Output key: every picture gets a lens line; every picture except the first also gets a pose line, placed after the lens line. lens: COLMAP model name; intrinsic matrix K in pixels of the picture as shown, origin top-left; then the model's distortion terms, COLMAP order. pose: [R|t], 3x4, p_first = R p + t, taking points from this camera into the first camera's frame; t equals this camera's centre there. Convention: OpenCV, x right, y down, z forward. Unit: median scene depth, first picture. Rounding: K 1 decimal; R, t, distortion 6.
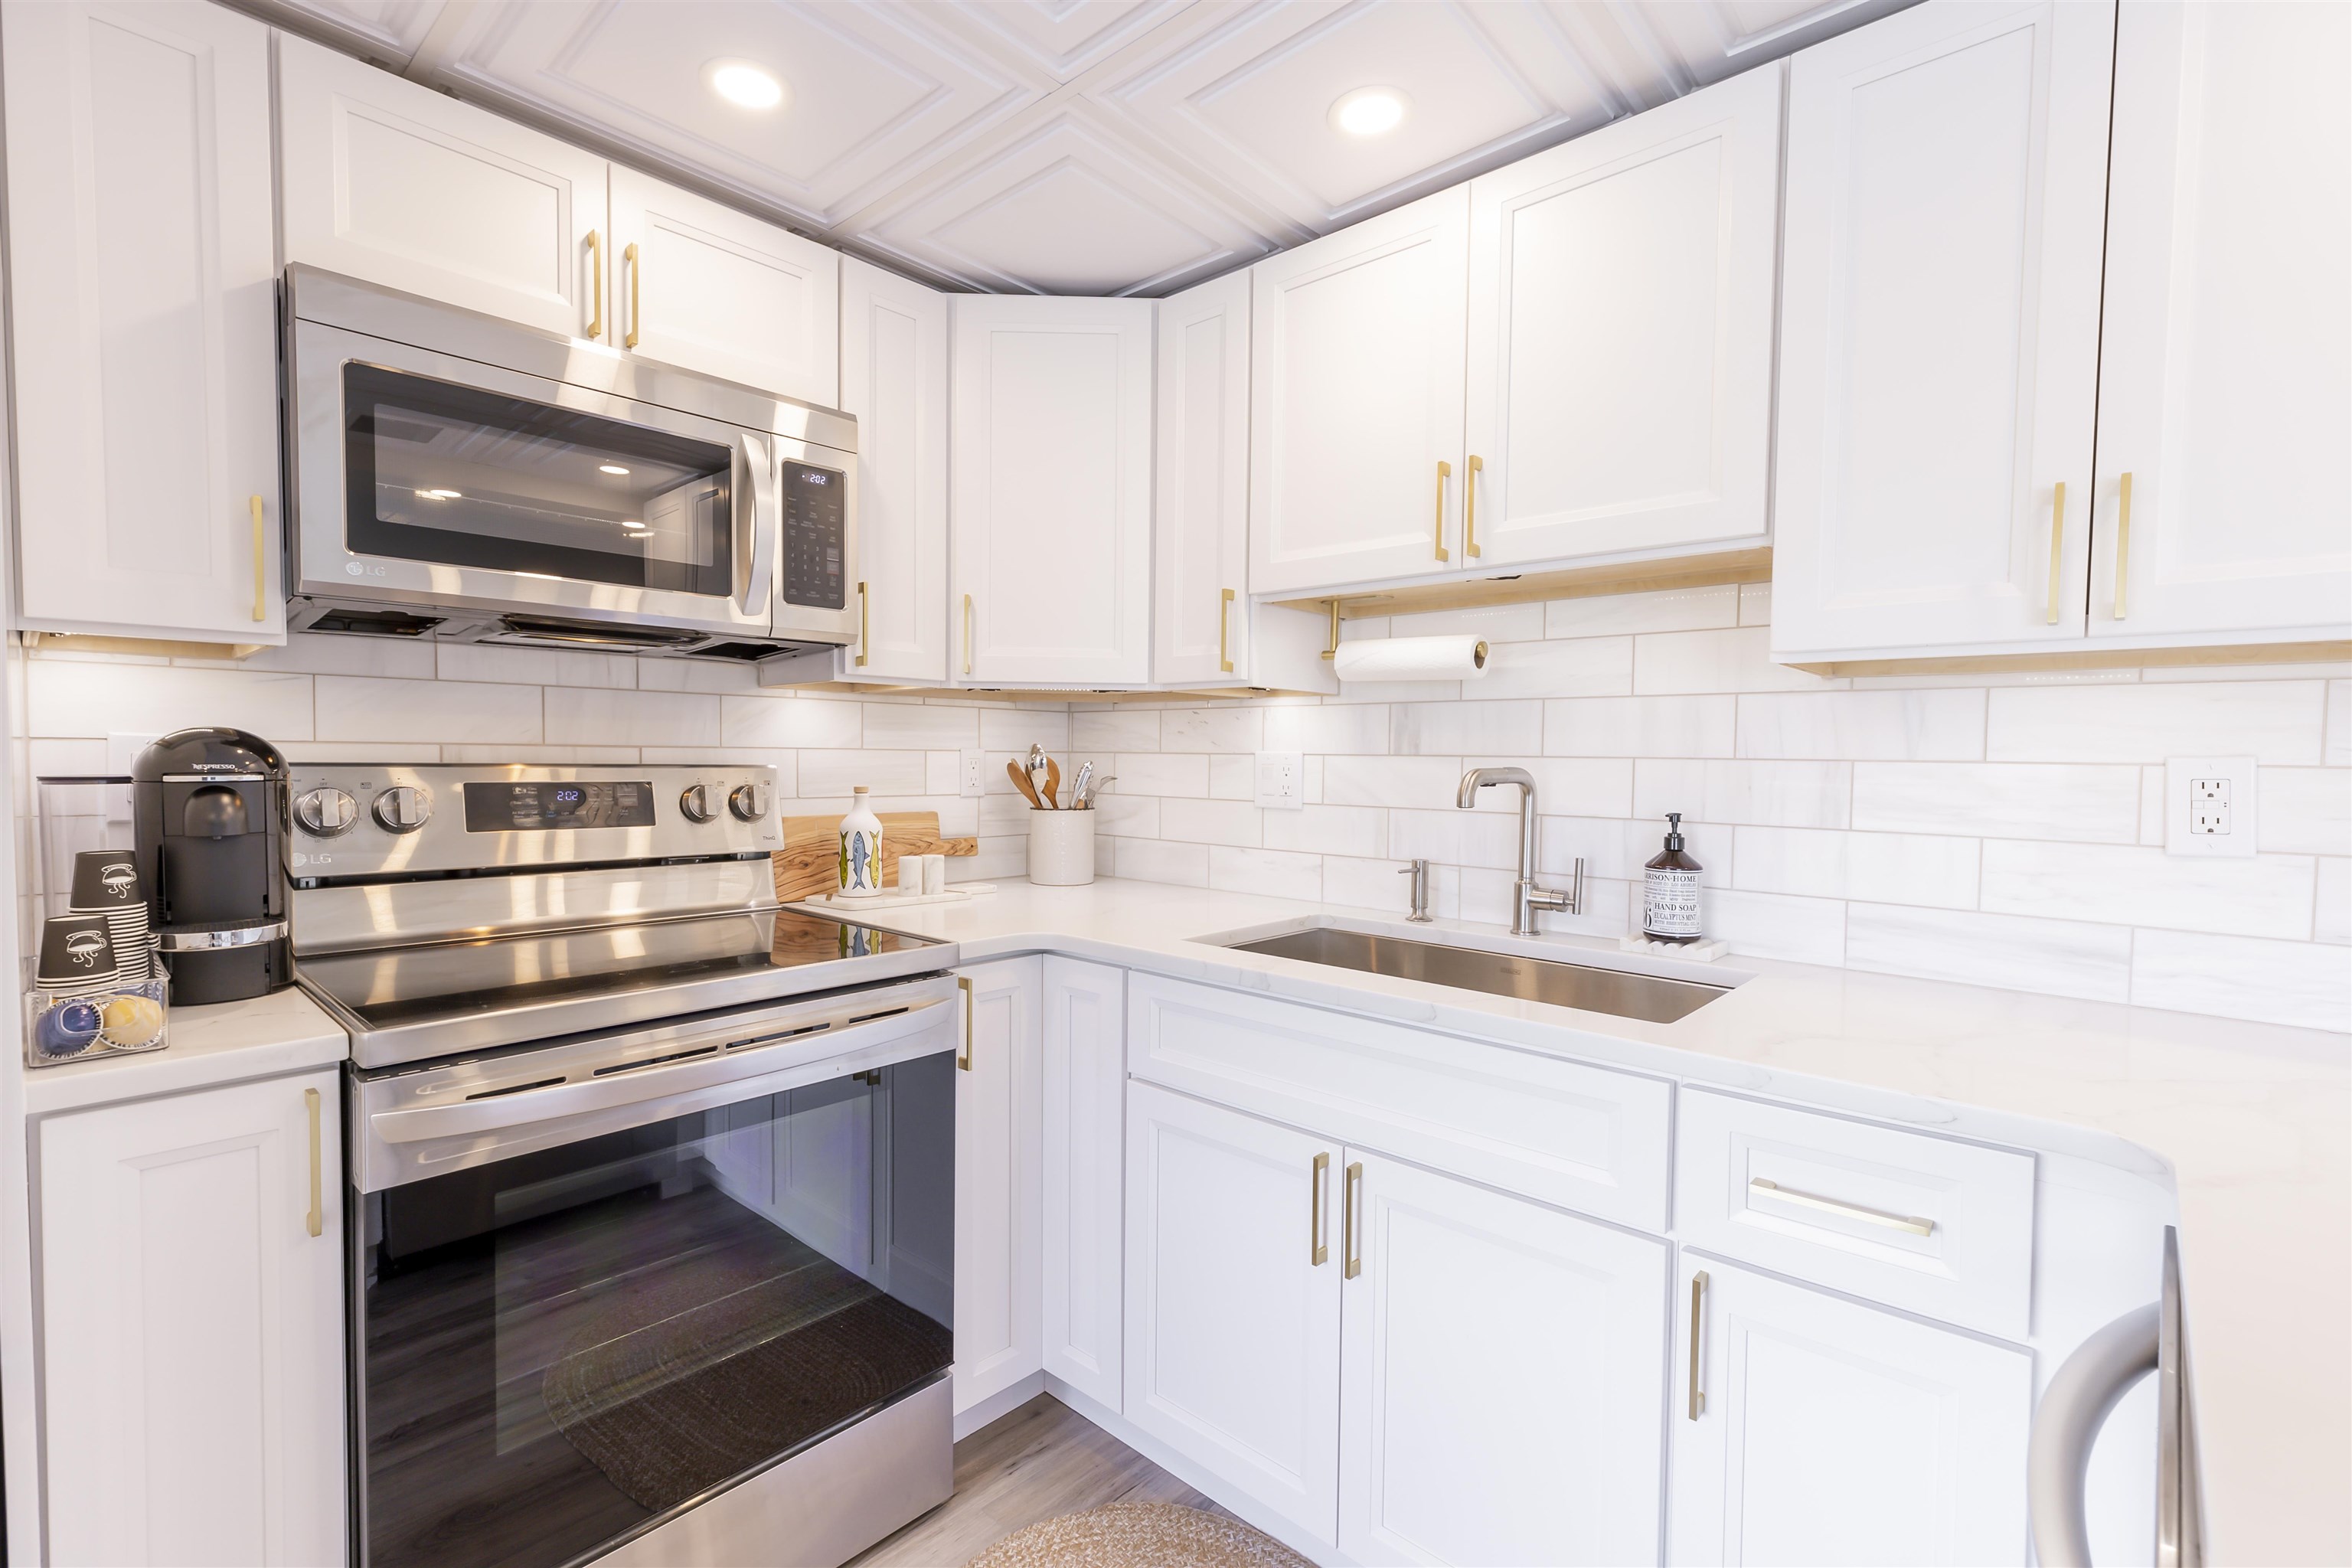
lens RADIAL K [[1054.7, 0, 1163.9], [0, 1054.7, 793.0], [0, 0, 1]] dist [0.003721, 0.000119]
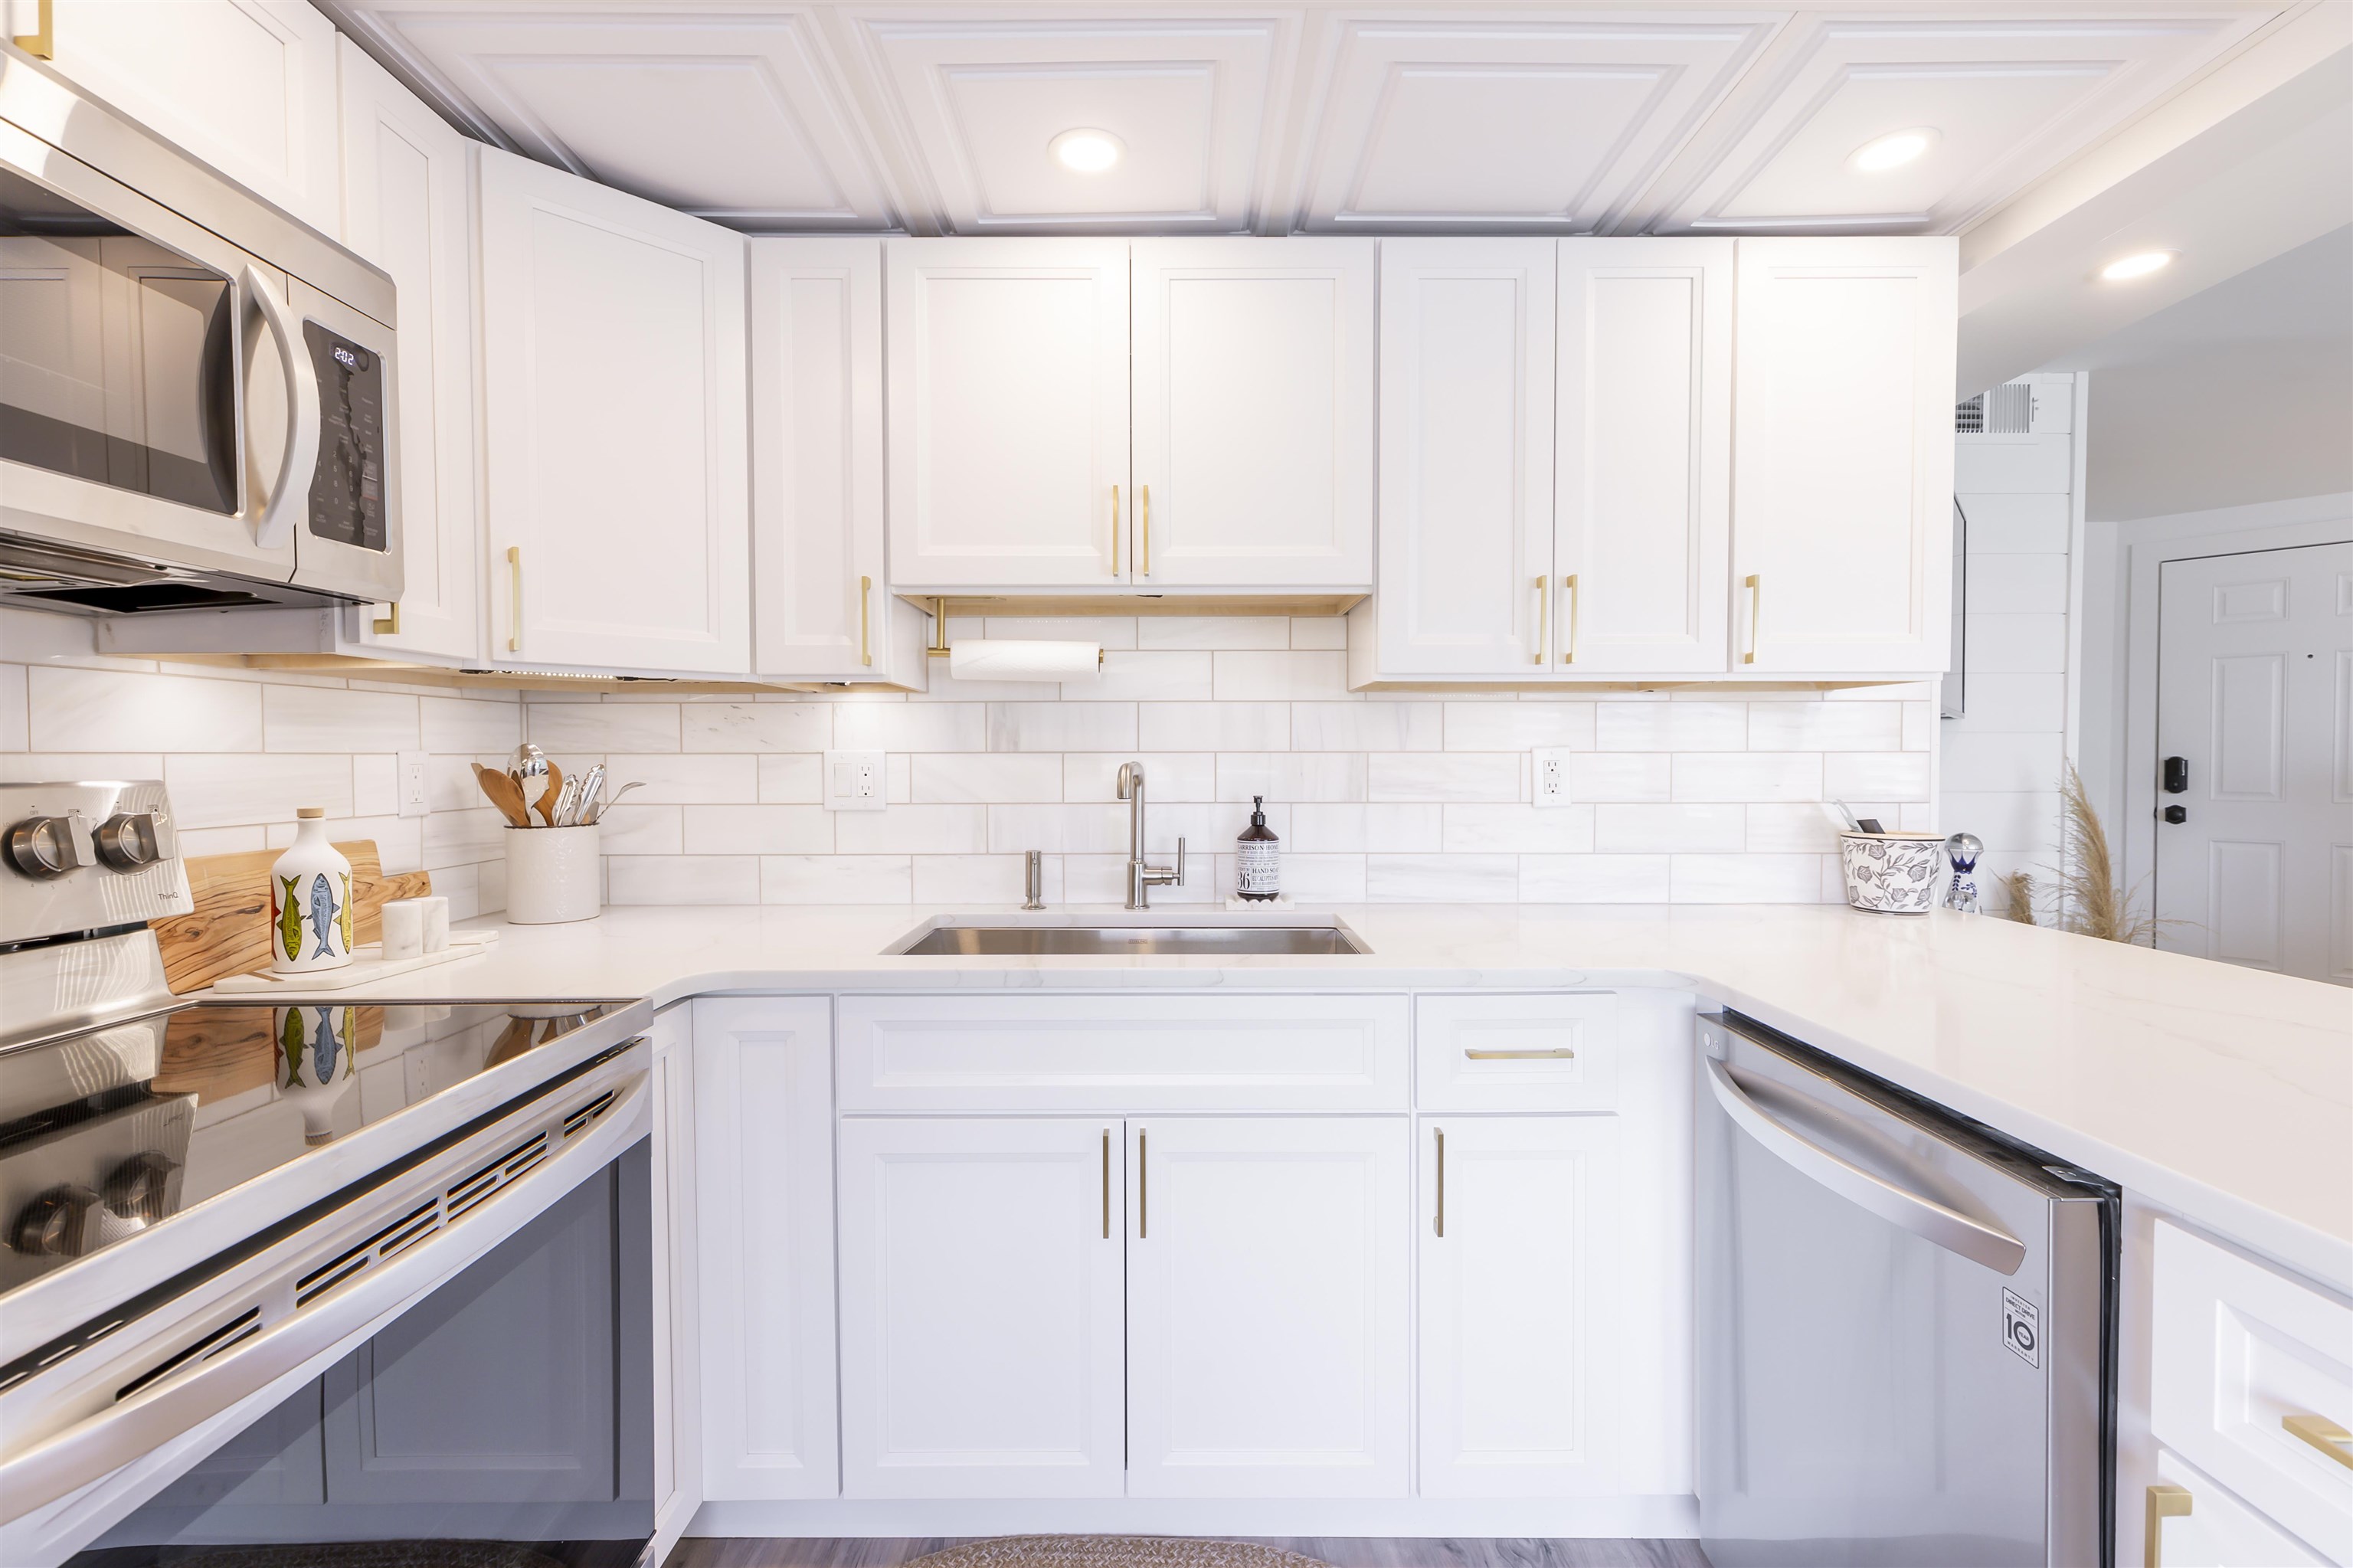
lens RADIAL K [[1052.9, 0, 1178.9], [0, 1052.9, 783.5], [0, 0, 1]] dist [0.006726, 0.000428]
pose [[0.730355, -0.032701, 0.682284, -0.383201], [0.035950, 0.999309, 0.009412, -0.009336], [-0.682121, 0.017654, 0.731027, 0.131629]]
